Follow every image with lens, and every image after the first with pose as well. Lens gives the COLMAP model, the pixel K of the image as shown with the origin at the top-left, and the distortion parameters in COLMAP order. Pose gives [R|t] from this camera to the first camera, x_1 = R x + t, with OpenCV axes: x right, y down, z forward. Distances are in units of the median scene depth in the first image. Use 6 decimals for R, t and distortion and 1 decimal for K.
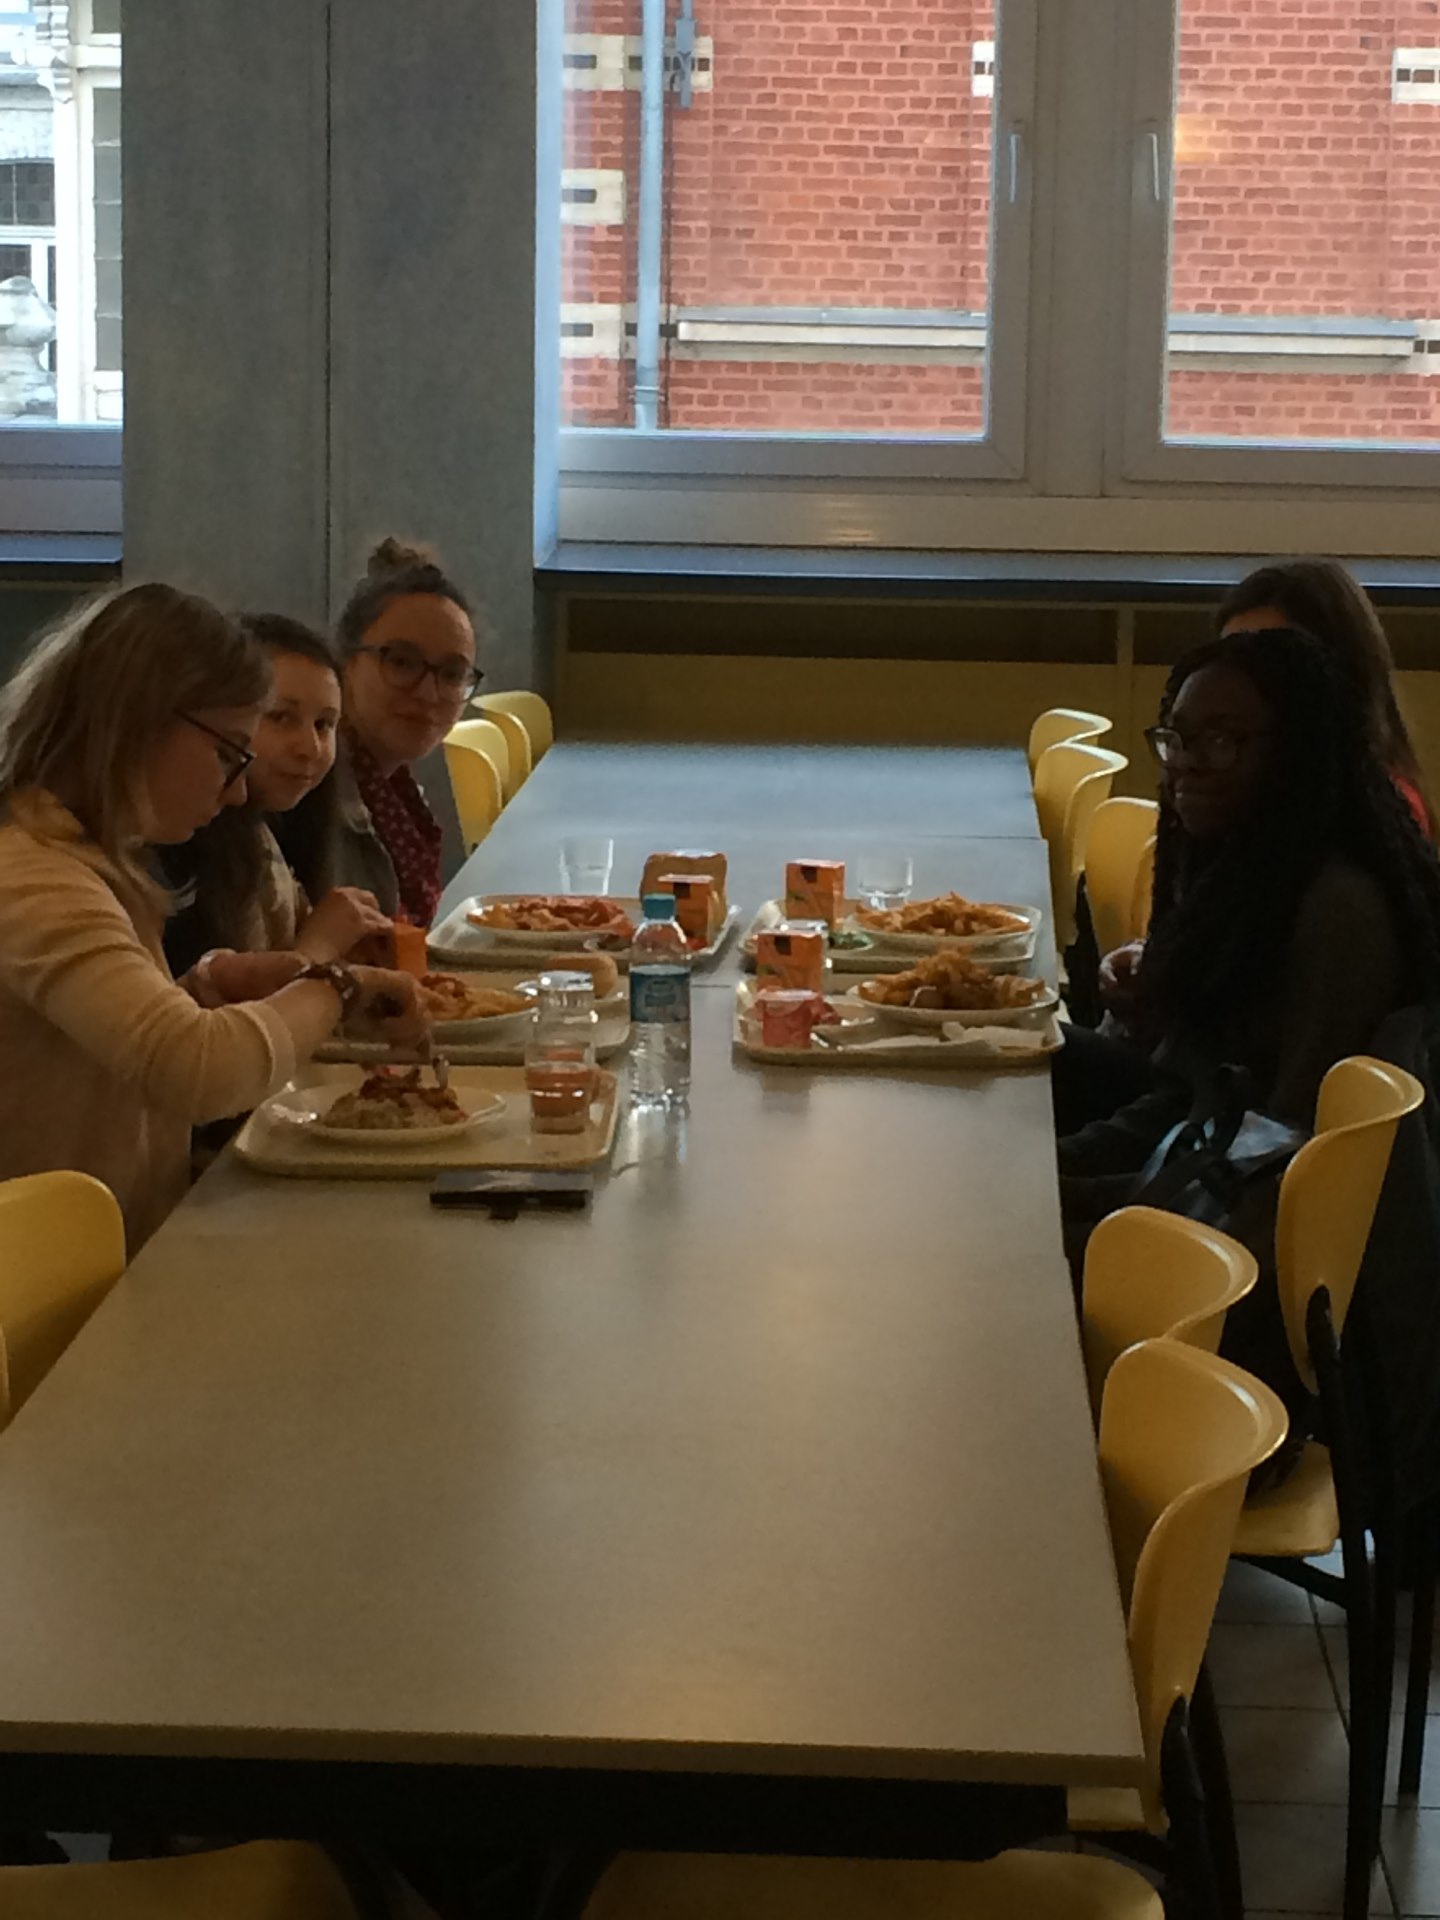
lens RADIAL K [[4469.4, 0, 719.8], [0, 4469.4, 960.0], [0, 0, 1]] dist [0.117570, 0.000000]
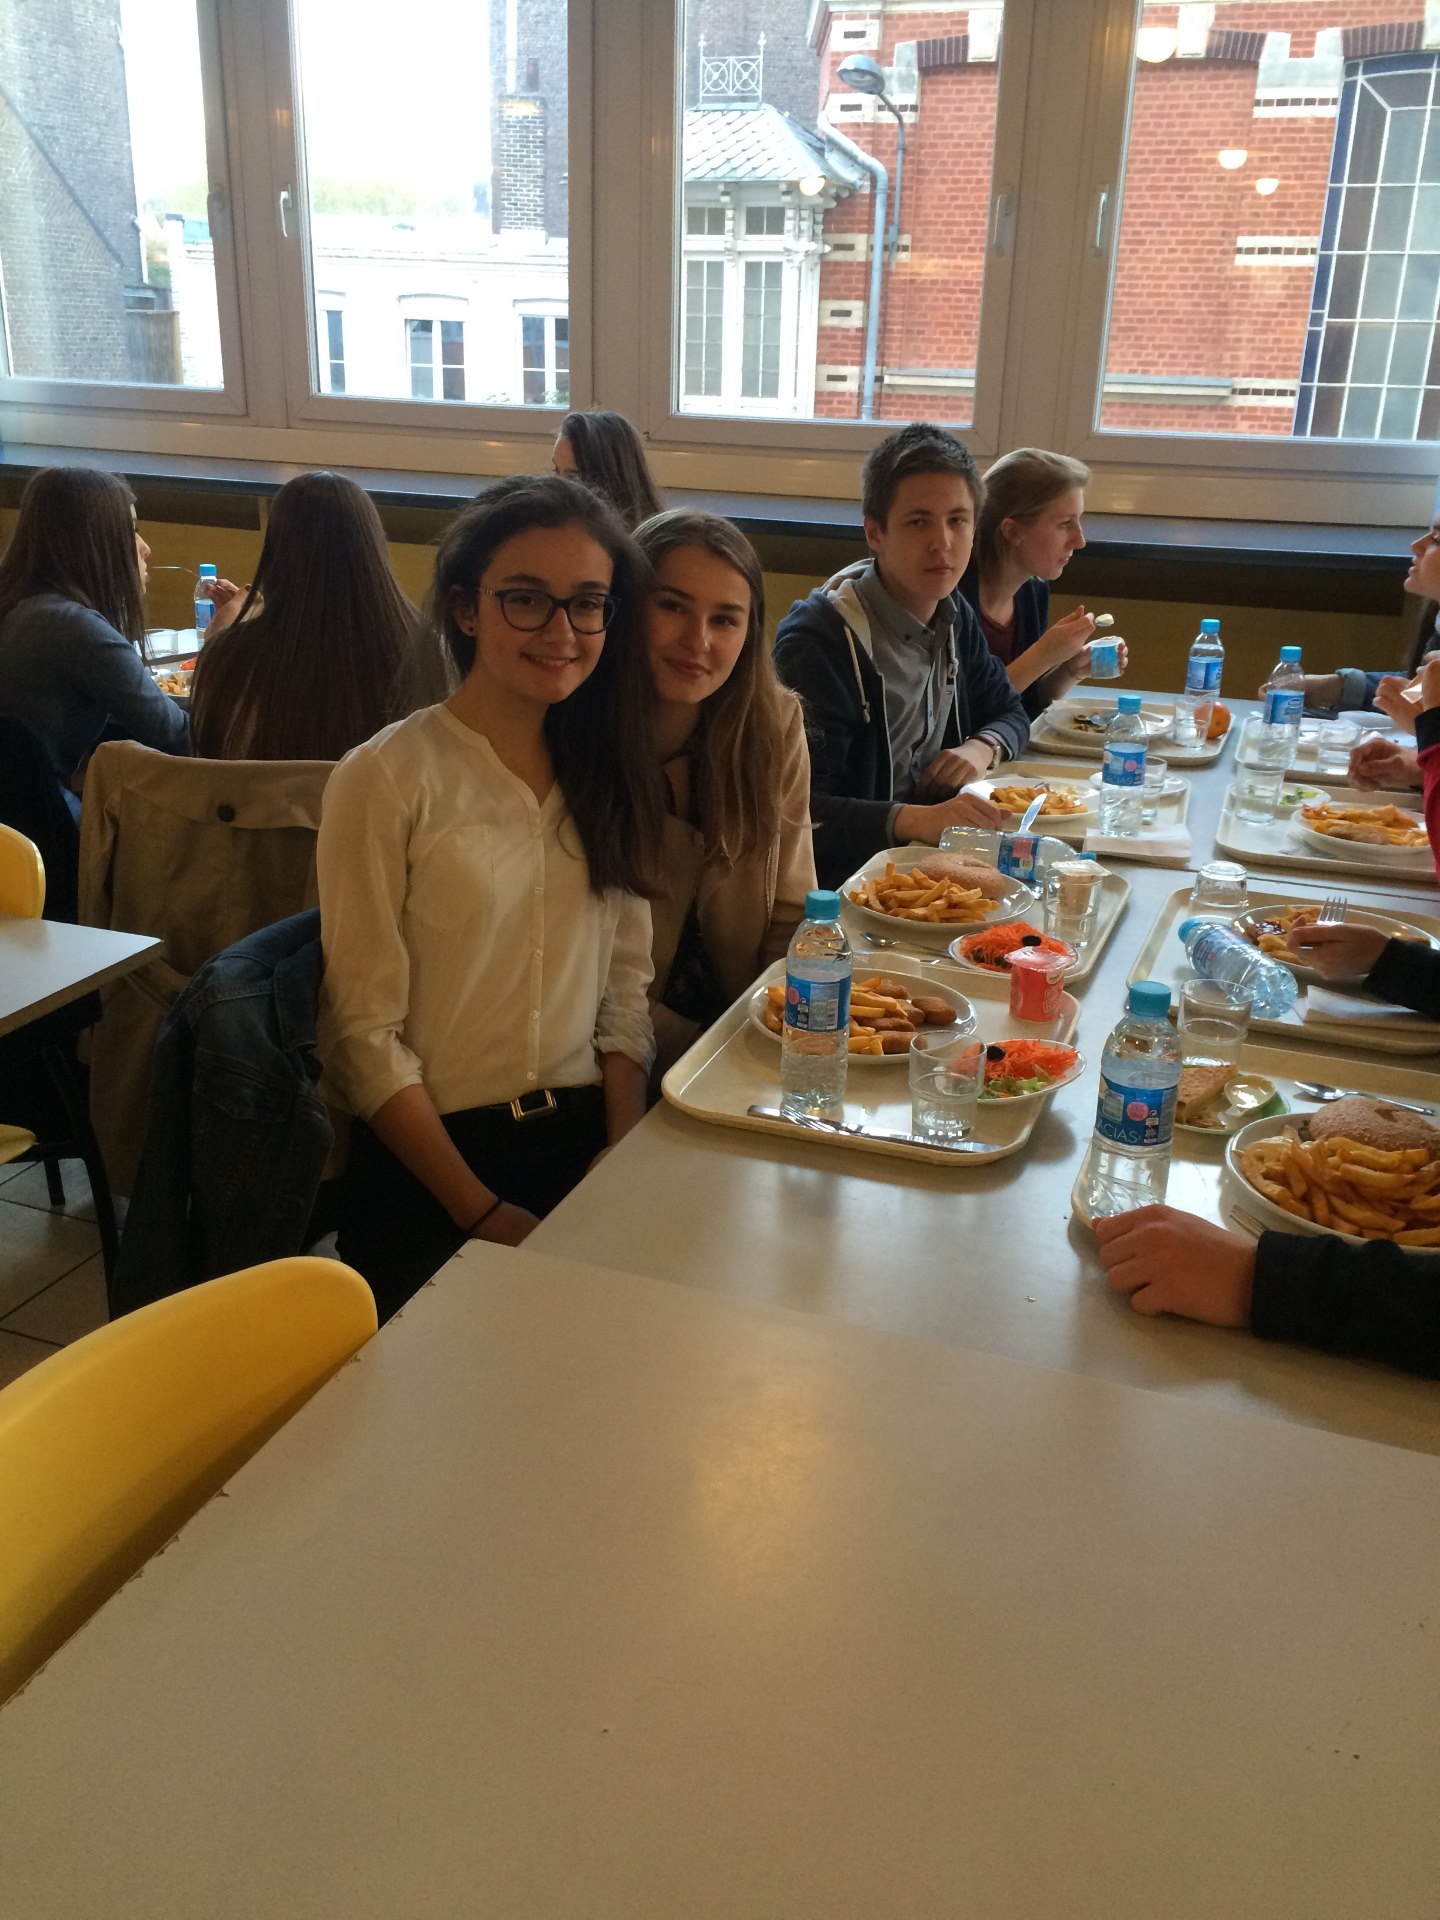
lens RADIAL K [[1635.1, 0, 721.3], [0, 1635.1, 960.7], [0, 0, 1]] dist [0.049380, -0.001390]
pose [[0.959425, 0.108543, -0.260235, 0.155069], [-0.057572, 0.978904, 0.196042, -0.015463], [0.276024, -0.173105, 0.945434, 0.168843]]
